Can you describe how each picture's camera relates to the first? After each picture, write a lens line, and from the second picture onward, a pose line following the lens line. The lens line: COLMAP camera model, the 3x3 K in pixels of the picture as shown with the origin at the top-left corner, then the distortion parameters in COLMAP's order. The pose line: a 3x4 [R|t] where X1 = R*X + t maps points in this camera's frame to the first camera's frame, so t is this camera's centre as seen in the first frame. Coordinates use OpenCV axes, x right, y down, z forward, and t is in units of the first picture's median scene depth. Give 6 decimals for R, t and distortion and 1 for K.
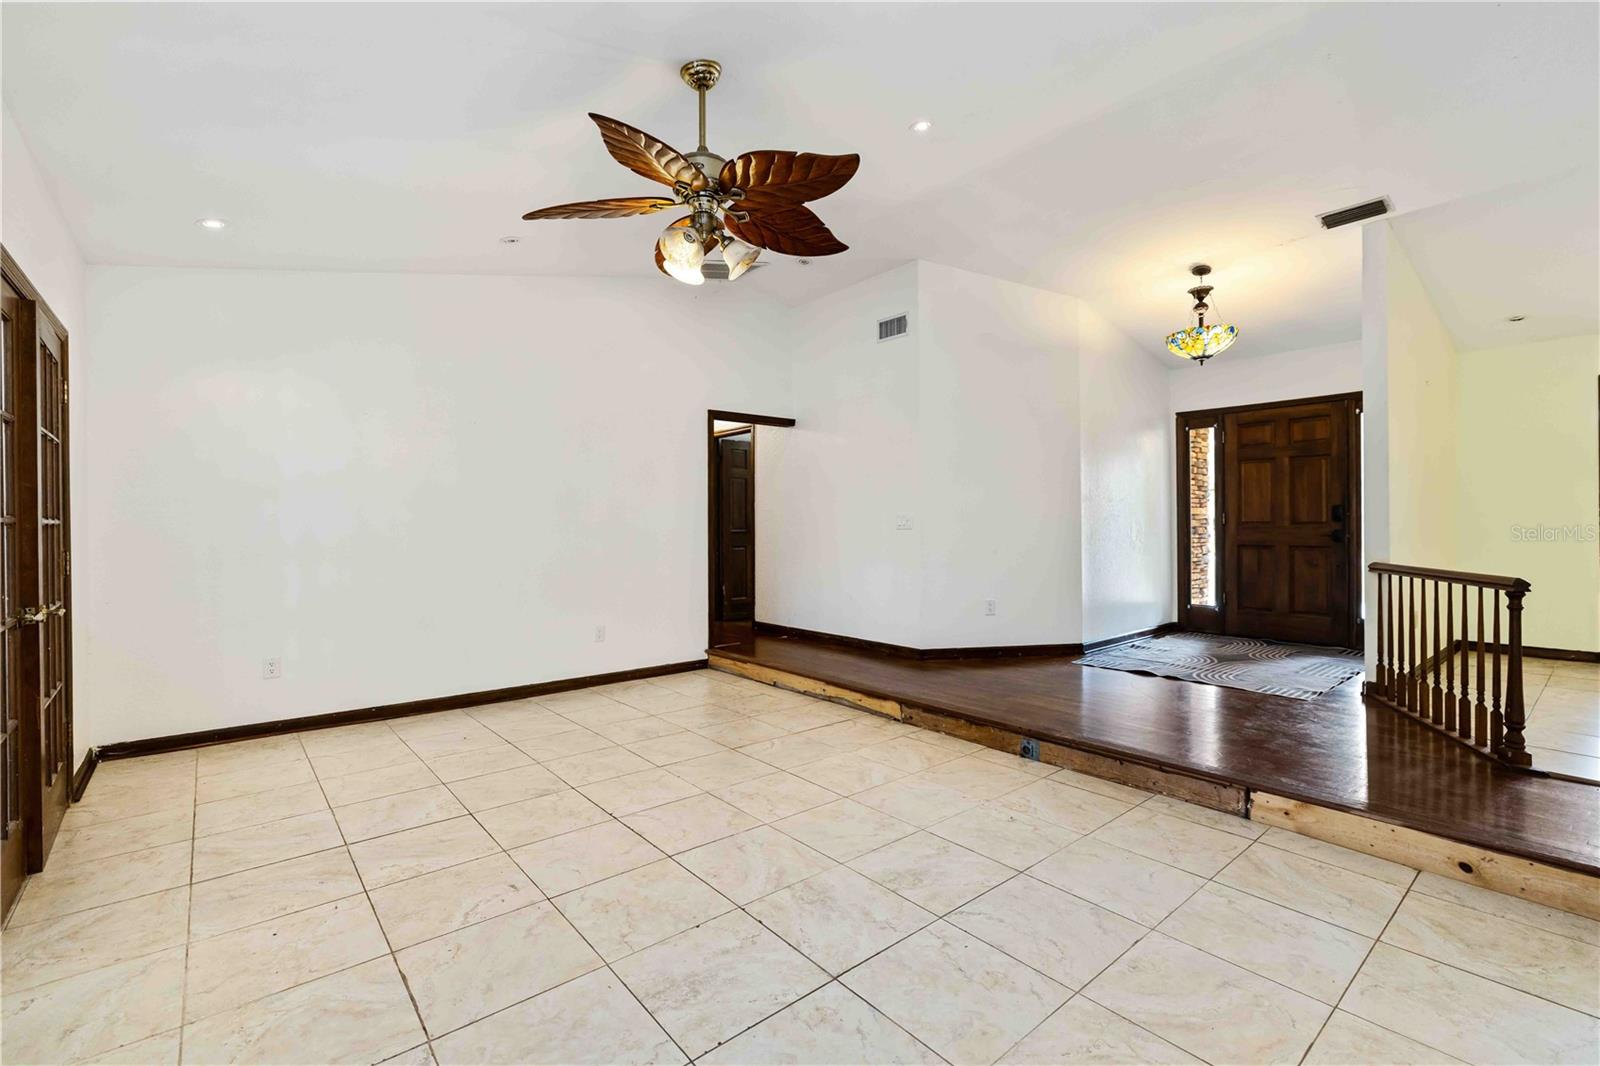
lens RADIAL K [[695.4, 0, 799.6], [0, 695.4, 524.4], [0, 0, 1]] dist [0.000778, 0.002069]
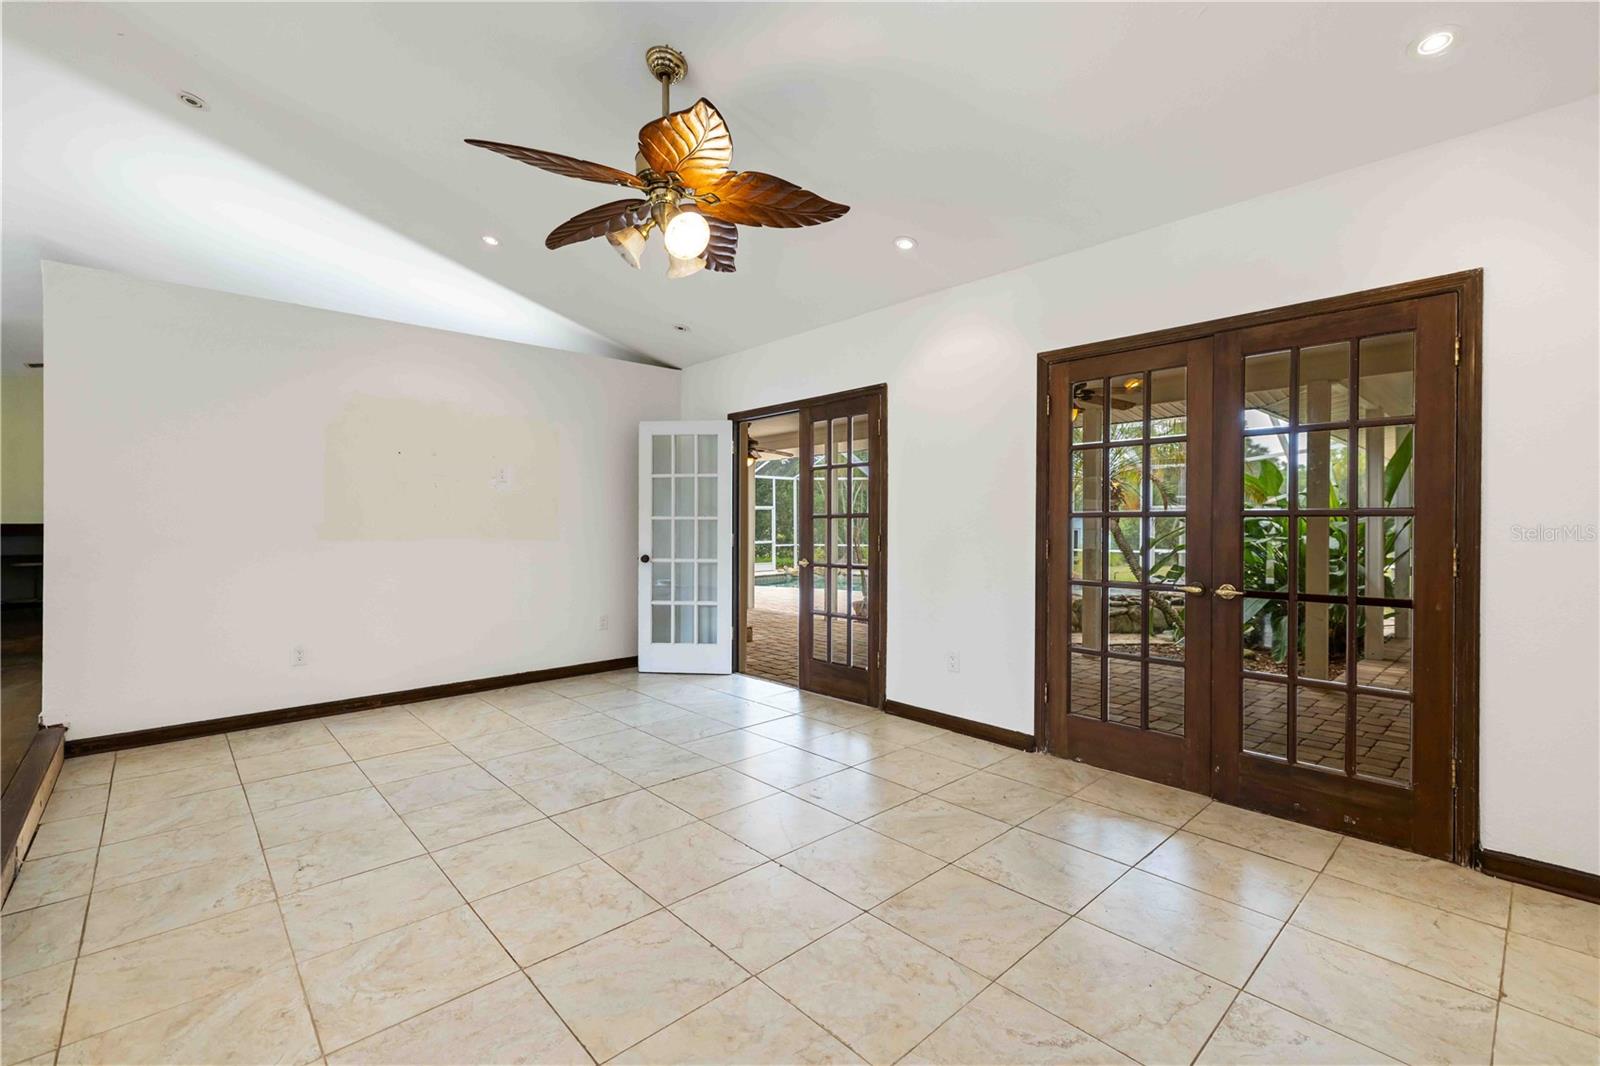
lens RADIAL K [[695.4, 0, 801.1], [0, 695.4, 527.7], [0, 0, 1]] dist [0.000778, 0.002069]
pose [[-0.998926, 0.004966, -0.046068, -0.211392], [0.004599, 0.999957, 0.008079, 0.003967], [0.046106, 0.007859, -0.998906, 1.499062]]
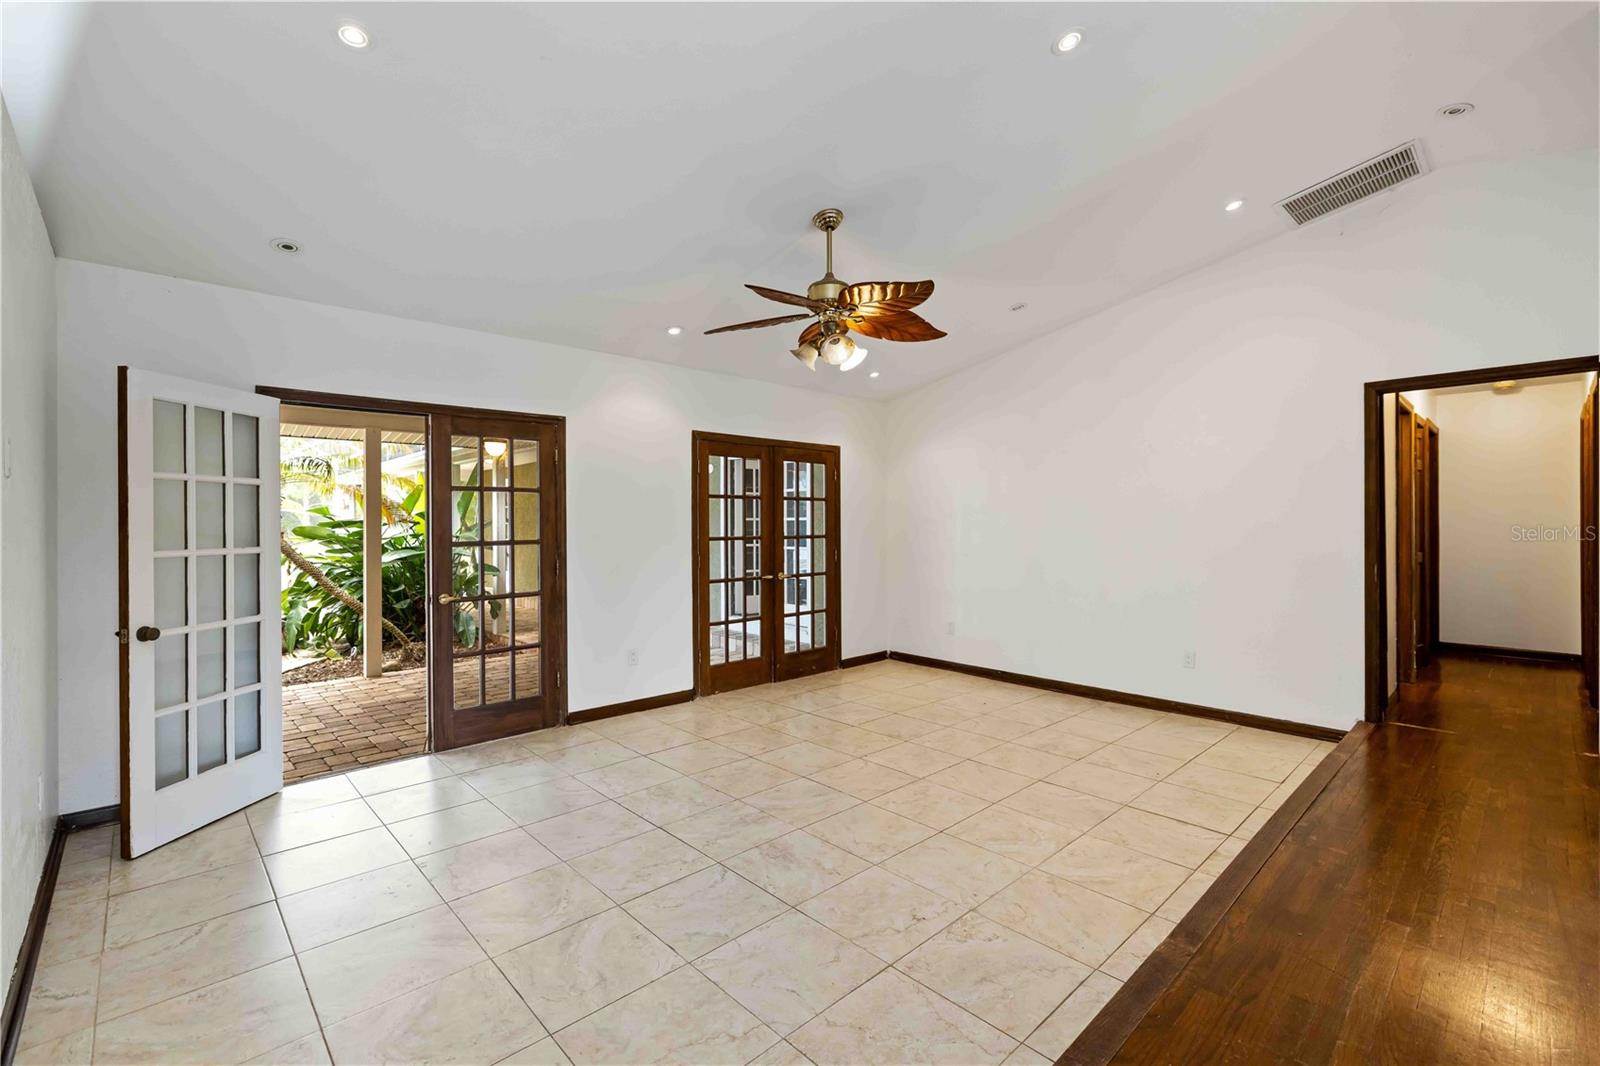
lens RADIAL K [[695.4, 0, 798.3], [0, 695.4, 525.1], [0, 0, 1]] dist [0.000778, 0.002069]
pose [[0.056939, 0.006706, -0.998355, 0.903148], [0.003687, 0.999969, 0.006927, -0.043857], [0.998371, -0.004075, 0.056912, 0.646632]]
